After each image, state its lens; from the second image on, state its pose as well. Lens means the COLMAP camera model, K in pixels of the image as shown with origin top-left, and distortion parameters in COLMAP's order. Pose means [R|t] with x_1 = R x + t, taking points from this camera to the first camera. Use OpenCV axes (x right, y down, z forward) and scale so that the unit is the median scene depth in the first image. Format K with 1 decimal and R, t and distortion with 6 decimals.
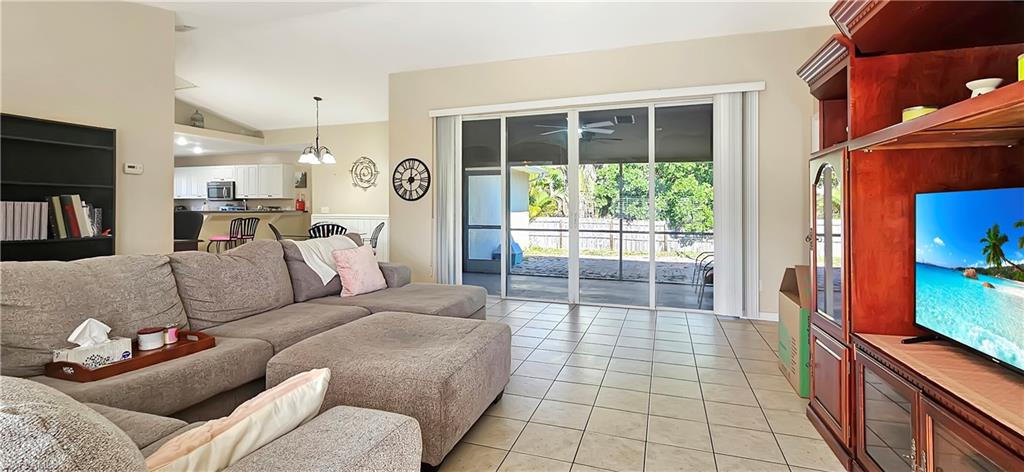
lens RADIAL K [[458.6, 0, 512.7], [0, 458.6, 209.0], [0, 0, 1]] dist [-0.002339, -0.000201]
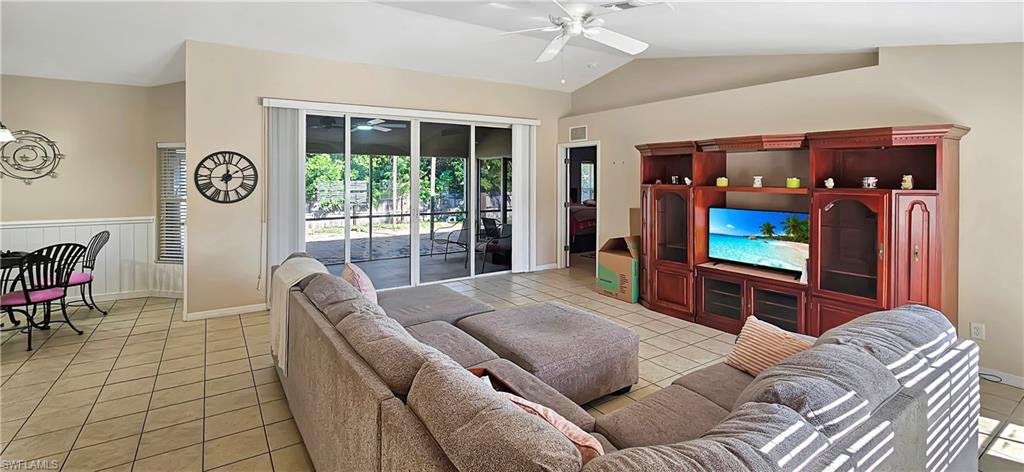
lens RADIAL K [[440.0, 0, 515.4], [0, 440.0, 179.8], [0, 0, 1]] dist [0.002625, 0.000404]
pose [[0.594507, -0.010111, 0.804027, -0.488498], [0.002087, 0.999937, 0.011031, -0.059914], [-0.804088, -0.004880, 0.594490, 0.107193]]
